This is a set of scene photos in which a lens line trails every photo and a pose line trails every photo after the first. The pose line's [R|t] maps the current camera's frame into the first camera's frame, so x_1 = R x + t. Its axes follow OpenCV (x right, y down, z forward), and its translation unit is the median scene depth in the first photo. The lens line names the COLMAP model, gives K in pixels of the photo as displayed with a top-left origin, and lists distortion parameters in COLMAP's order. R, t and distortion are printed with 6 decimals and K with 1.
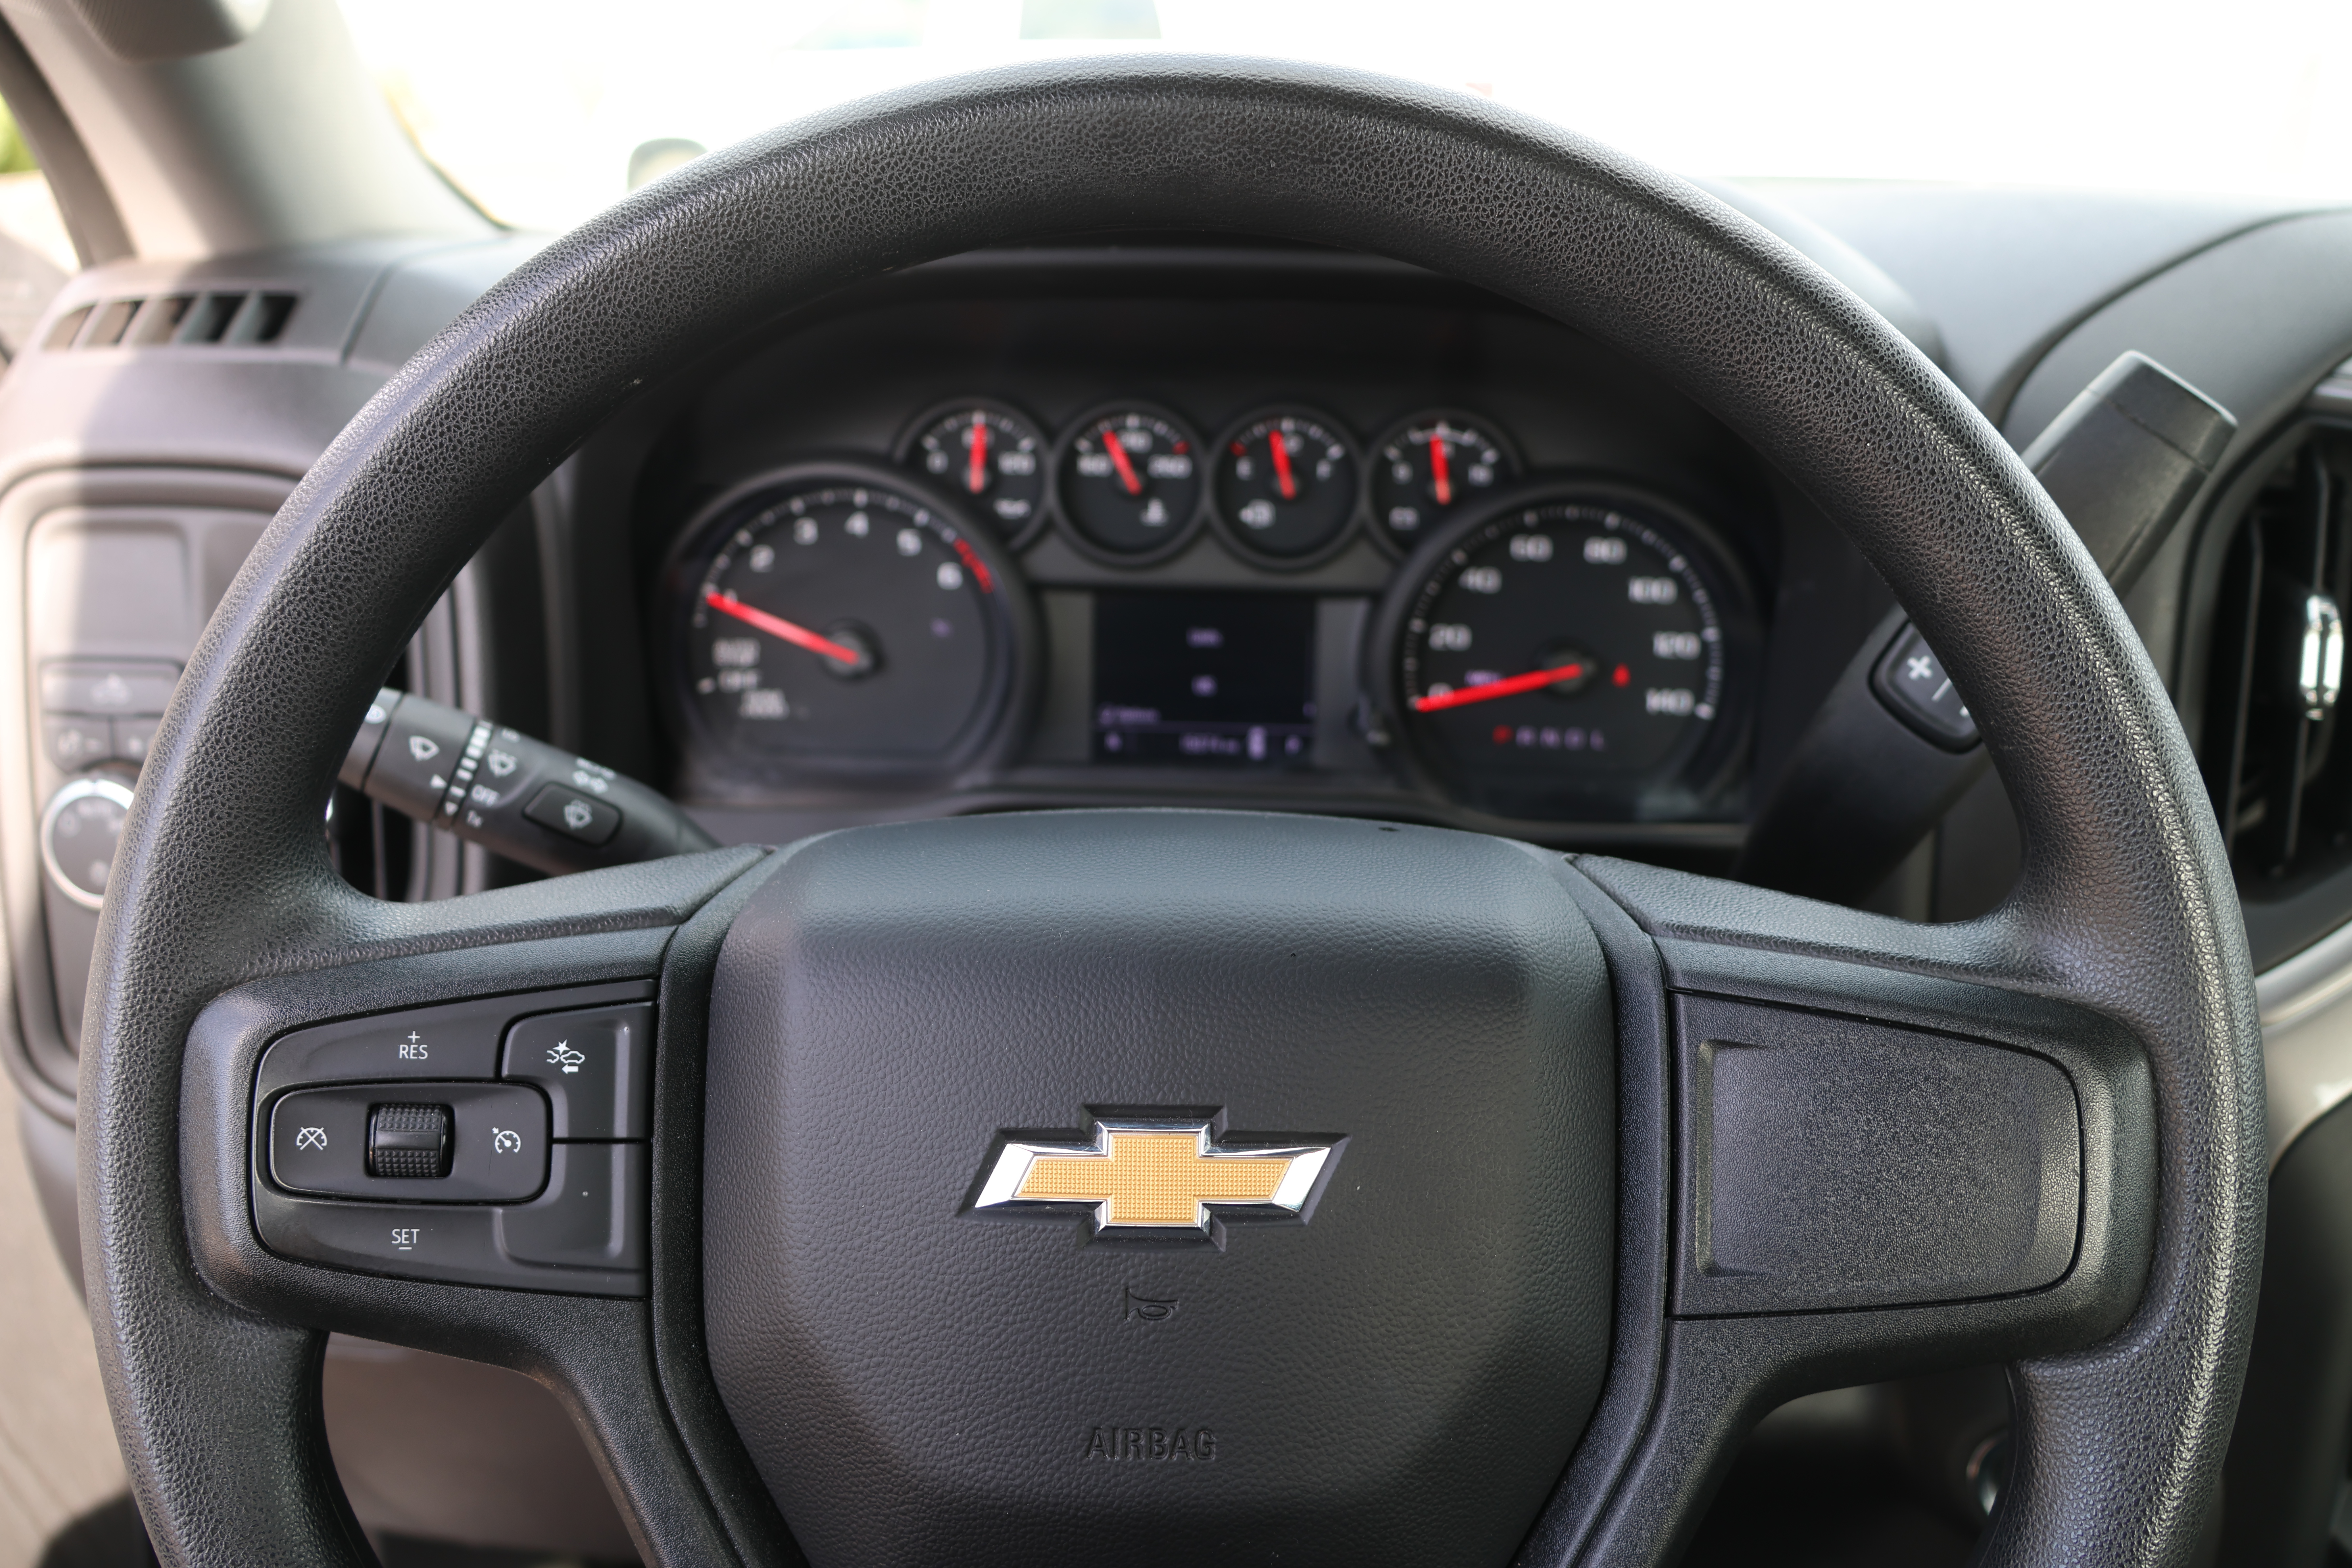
lens RADIAL K [[1978.7, 0, 1176.0], [0, 1978.7, 784.0], [0, 0, 1]] dist [-0.157180, 0.141278]
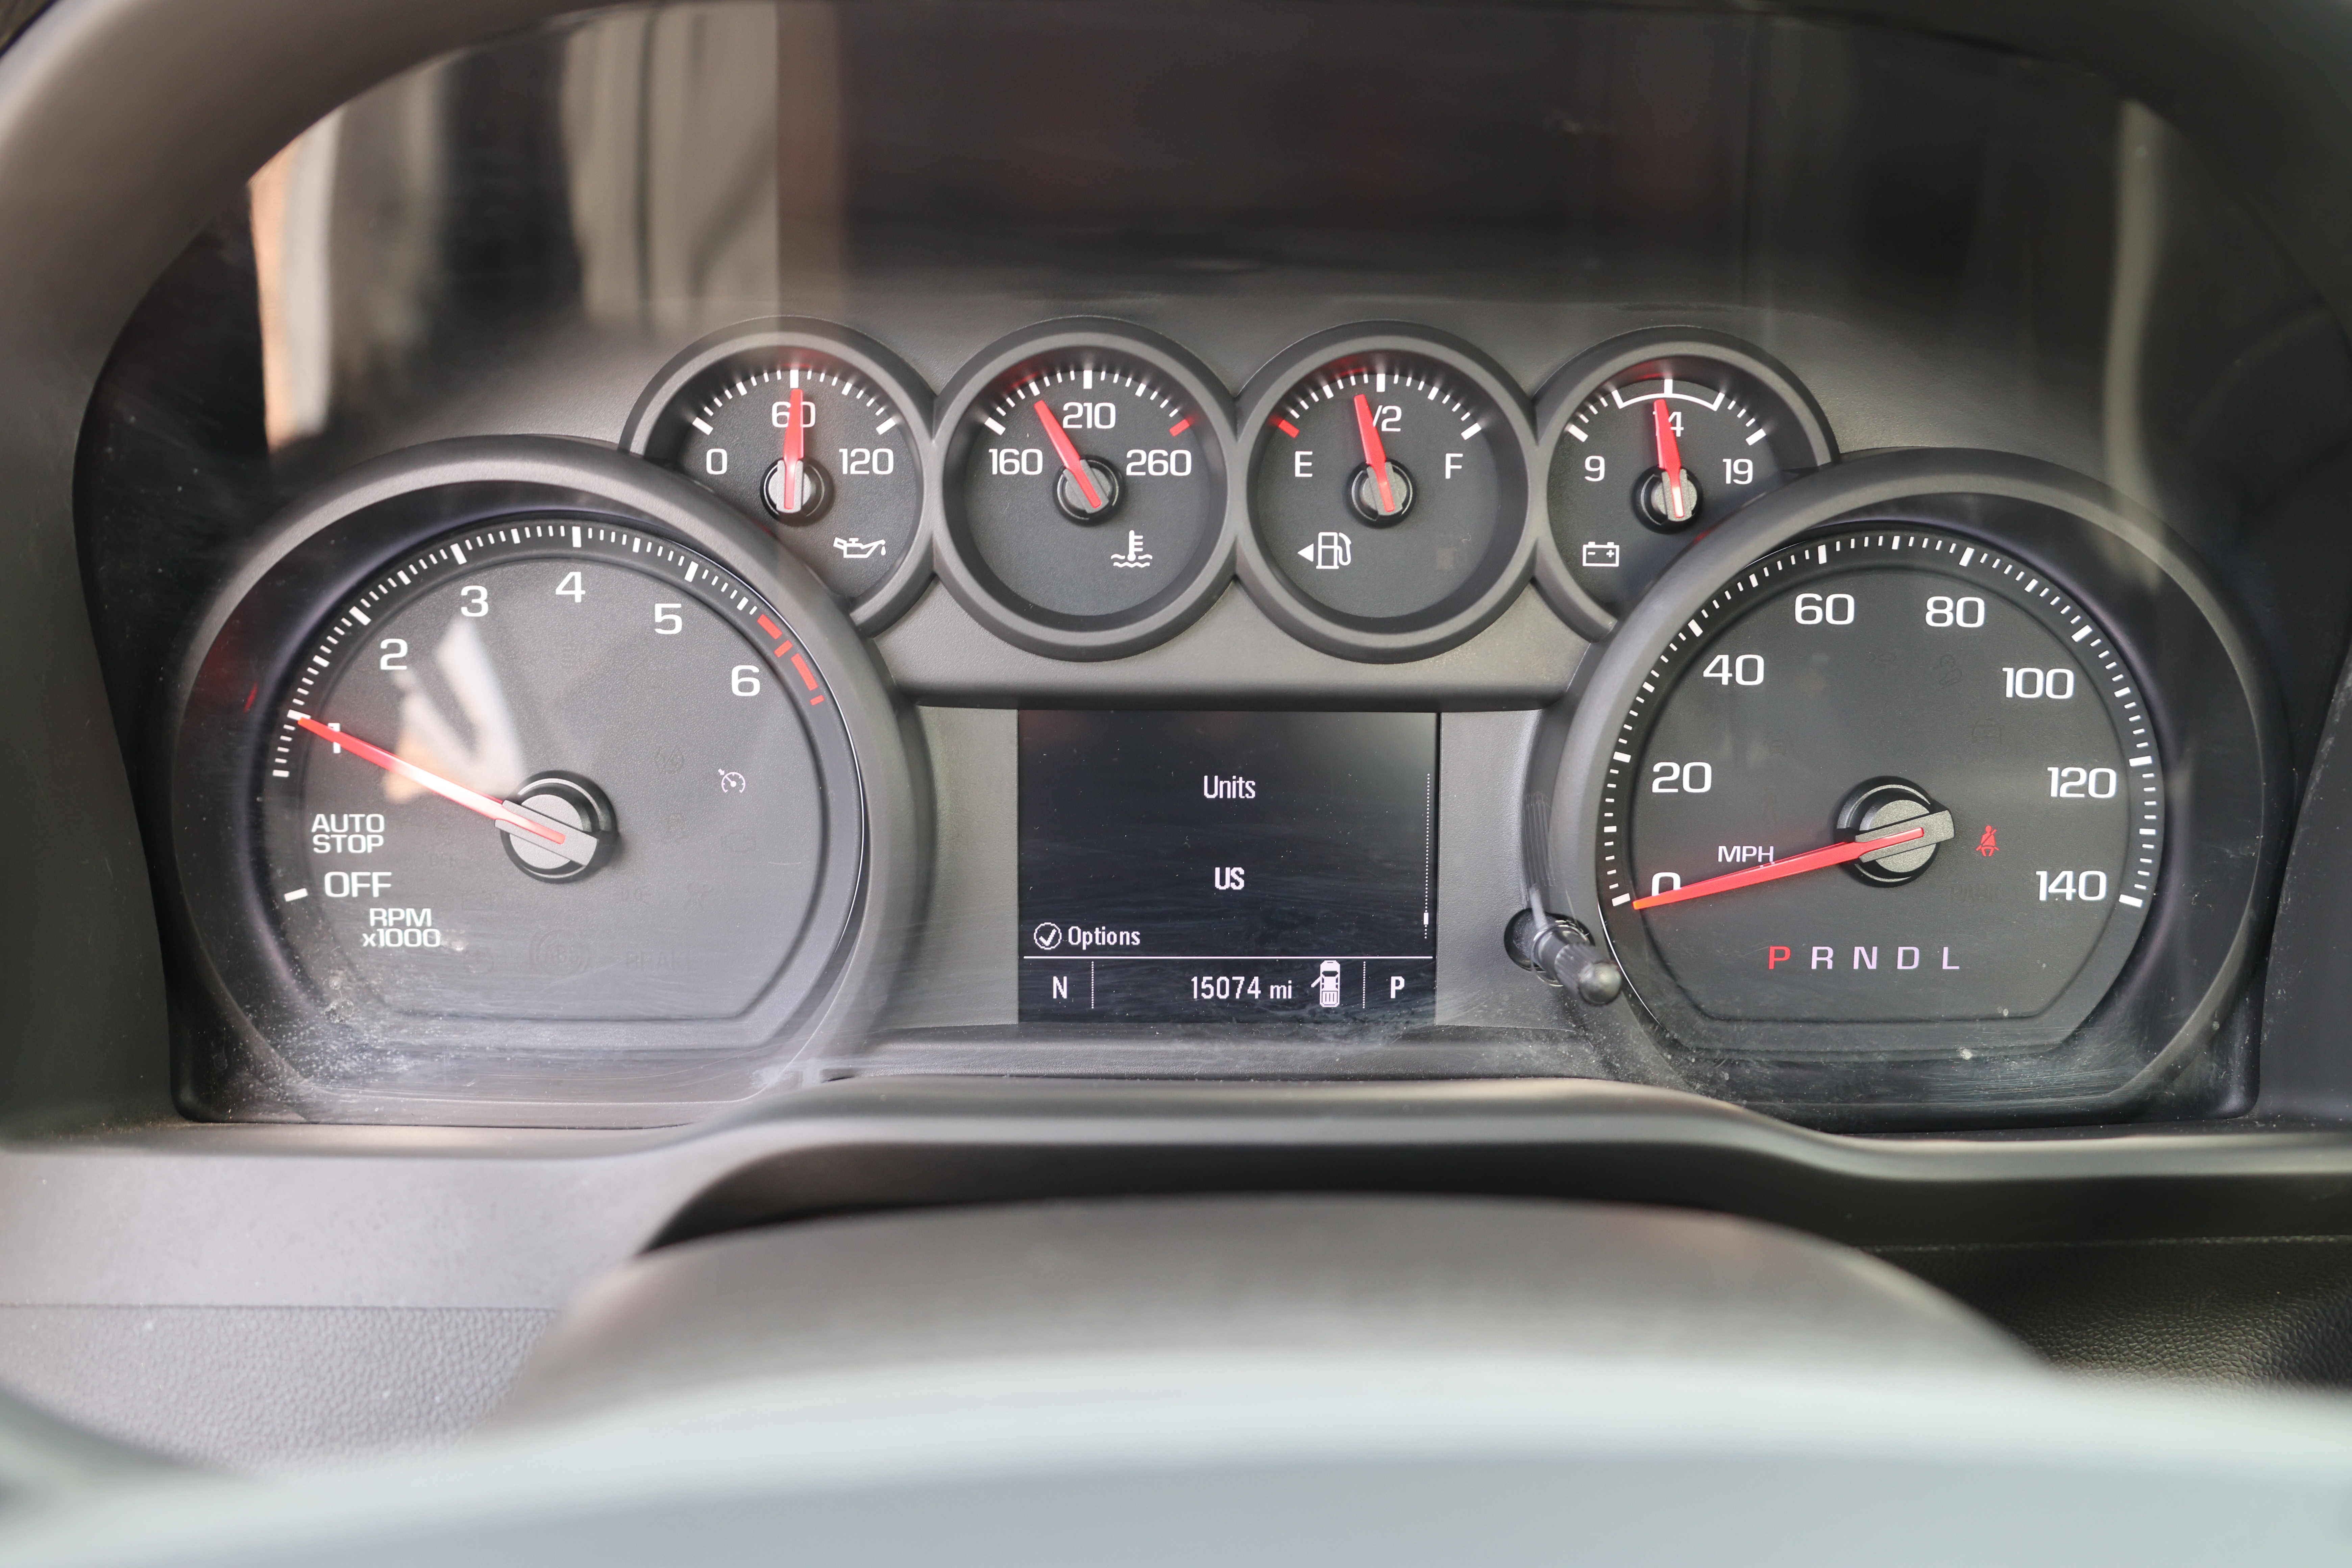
lens RADIAL K [[1978.7, 0, 1176.0], [0, 1978.7, 784.0], [0, 0, 1]] dist [-0.157180, 0.141278]
pose [[0.999120, -0.020371, 0.036654, -0.019895], [0.024226, 0.993853, -0.108026, -0.018698], [-0.034228, 0.108819, 0.993472, 0.484565]]
